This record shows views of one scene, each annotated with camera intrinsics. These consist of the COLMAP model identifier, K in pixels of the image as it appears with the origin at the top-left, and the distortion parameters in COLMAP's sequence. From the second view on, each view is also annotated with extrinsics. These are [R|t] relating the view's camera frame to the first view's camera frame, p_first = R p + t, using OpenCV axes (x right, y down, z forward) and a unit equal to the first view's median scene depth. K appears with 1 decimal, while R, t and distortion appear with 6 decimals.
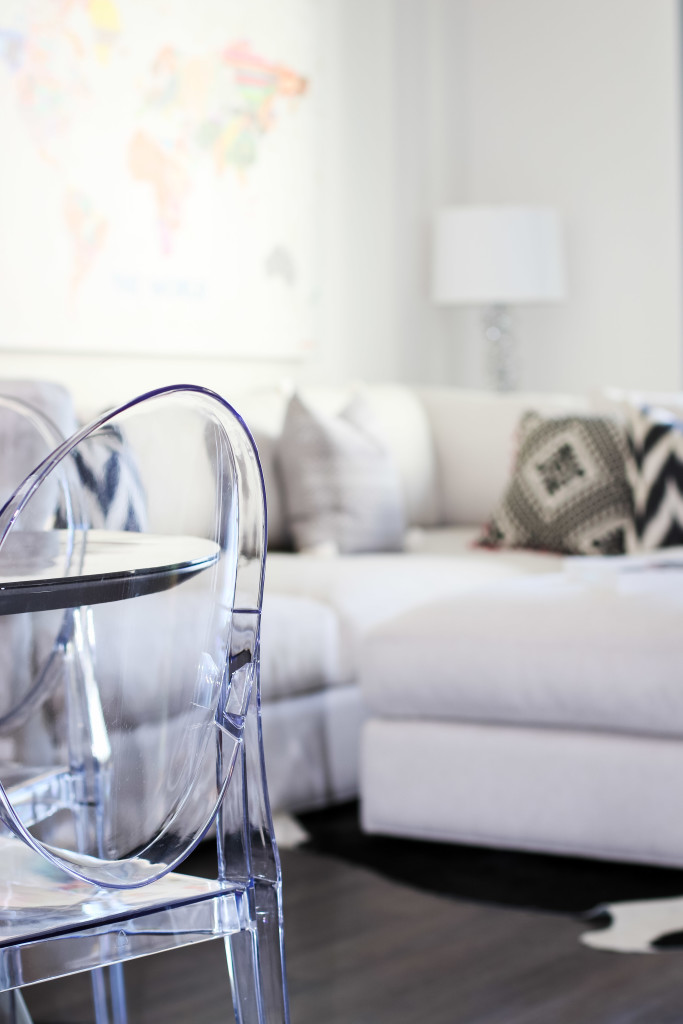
lens RADIAL K [[2394.9, 0, 341.5], [0, 2394.9, 512.0], [0, 0, 1]] dist [-0.152052, 0.117618]
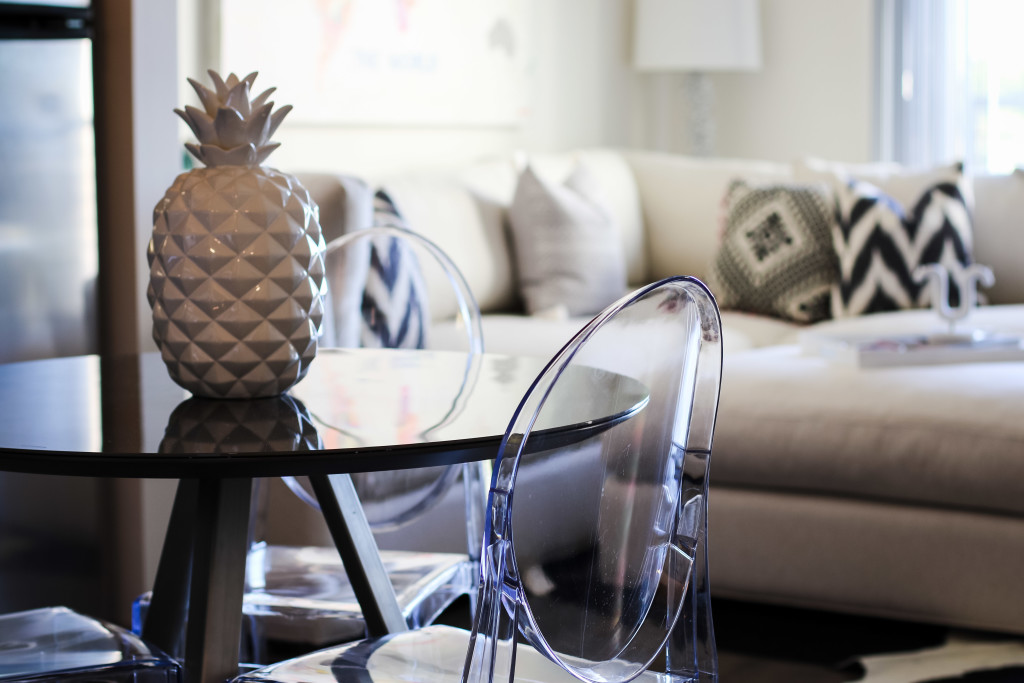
lens RADIAL K [[2394.9, 0, 512.0], [0, 2394.9, 341.5], [0, 0, 1]] dist [-0.152052, 0.117618]
pose [[0.999444, 0.009547, 0.031950, -0.057655], [-0.011178, 0.998622, 0.051278, -0.024936], [-0.031416, -0.051607, 0.998173, -0.065596]]
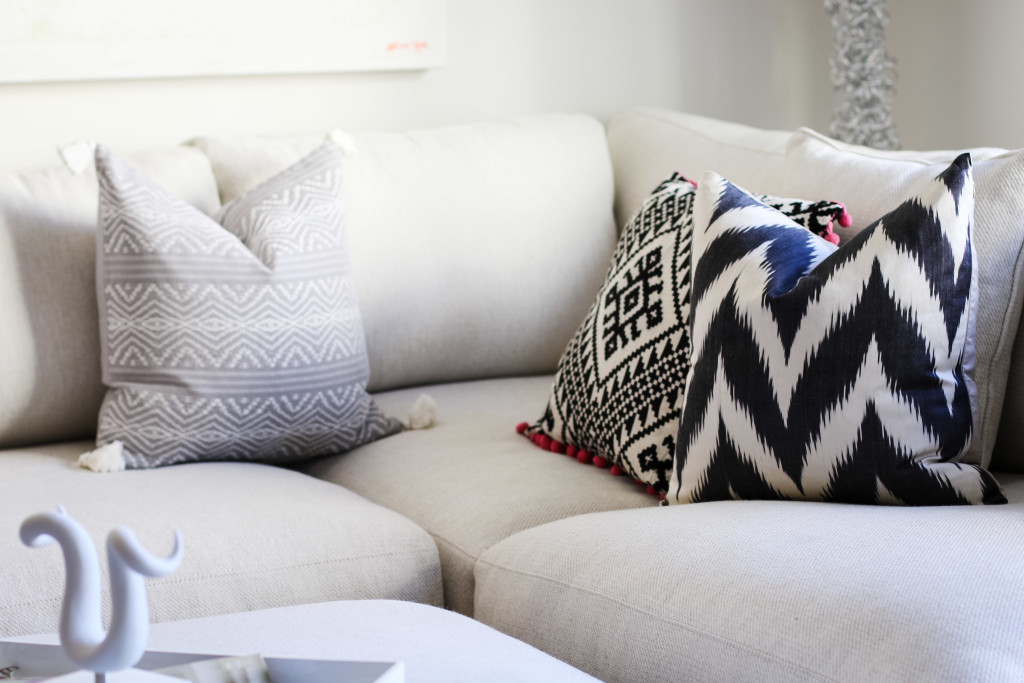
lens RADIAL K [[2394.9, 0, 512.0], [0, 2394.9, 341.5], [0, 0, 1]] dist [-0.152052, 0.117618]
pose [[0.882865, 0.053068, -0.466619, 0.316469], [-0.004678, 0.994539, 0.104257, -0.064828], [0.469604, -0.089862, 0.878292, 0.533835]]
